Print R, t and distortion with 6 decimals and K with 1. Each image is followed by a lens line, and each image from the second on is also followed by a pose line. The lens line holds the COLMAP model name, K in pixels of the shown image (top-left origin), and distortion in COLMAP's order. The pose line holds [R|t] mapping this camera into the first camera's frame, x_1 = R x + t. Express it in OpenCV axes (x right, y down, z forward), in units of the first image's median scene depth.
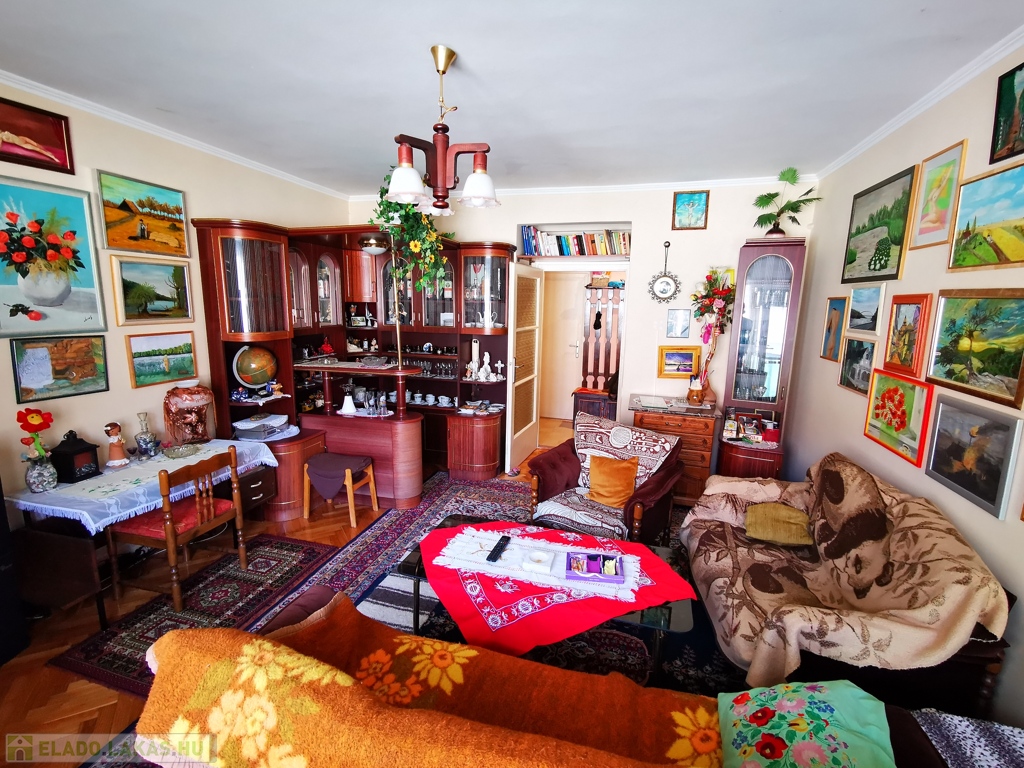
lens RADIAL K [[473.9, 0, 504.5], [0, 473.9, 381.7], [0, 0, 1]] dist [0.012091, -0.001672]
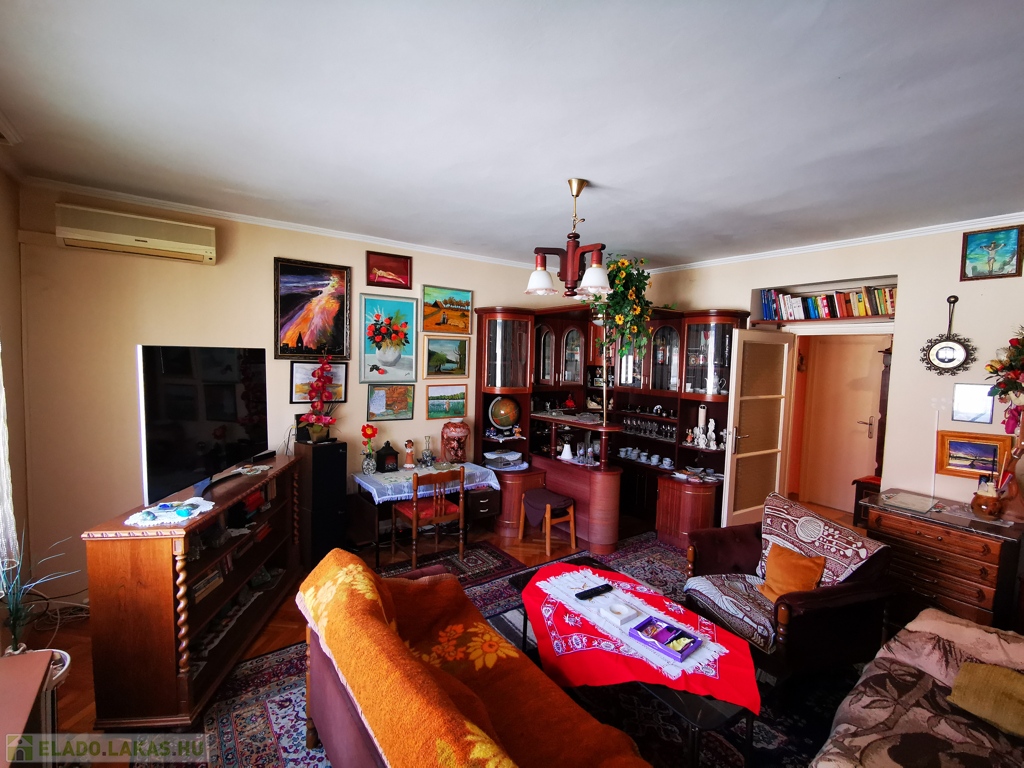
lens RADIAL K [[473.9, 0, 510.9], [0, 473.9, 381.4], [0, 0, 1]] dist [0.012091, -0.001672]
pose [[0.779039, 0.040026, -0.625697, 0.389231], [-0.118855, 0.989293, -0.084698, -0.011190], [0.615607, 0.140350, 0.775454, -0.030745]]
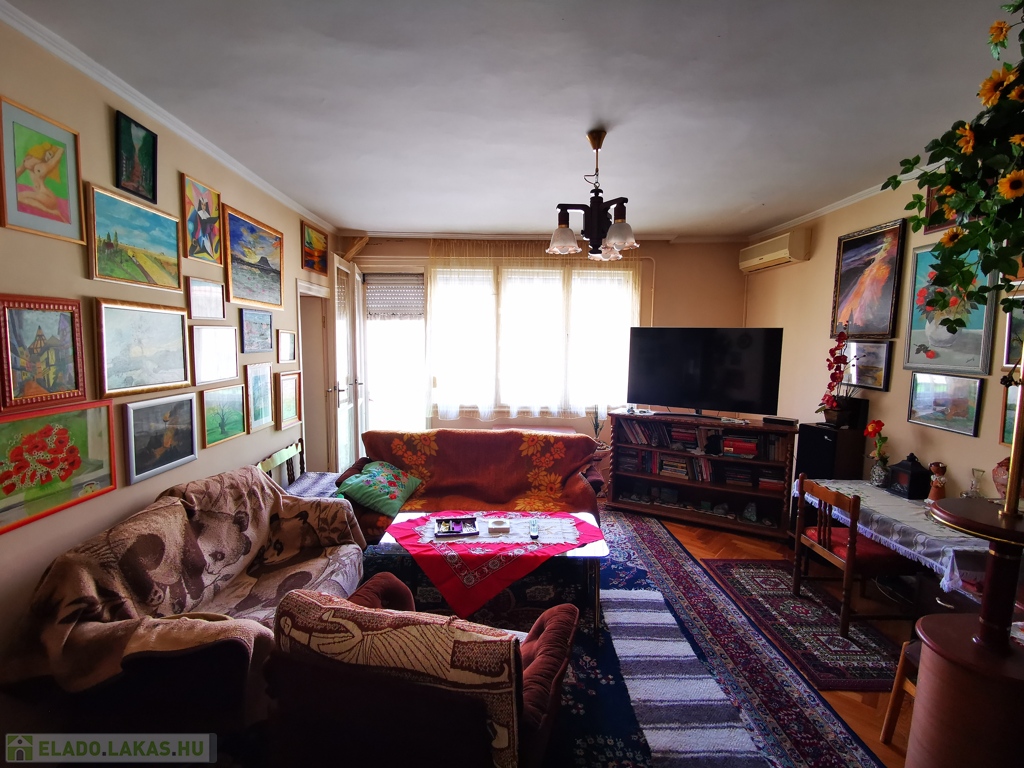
lens RADIAL K [[473.9, 0, 510.8], [0, 473.9, 380.8], [0, 0, 1]] dist [0.012091, -0.001672]
pose [[-0.954647, -0.005184, -0.297694, 0.316122], [-0.081497, 0.966213, 0.244520, -0.238494], [0.286368, 0.257691, -0.922816, 1.544650]]
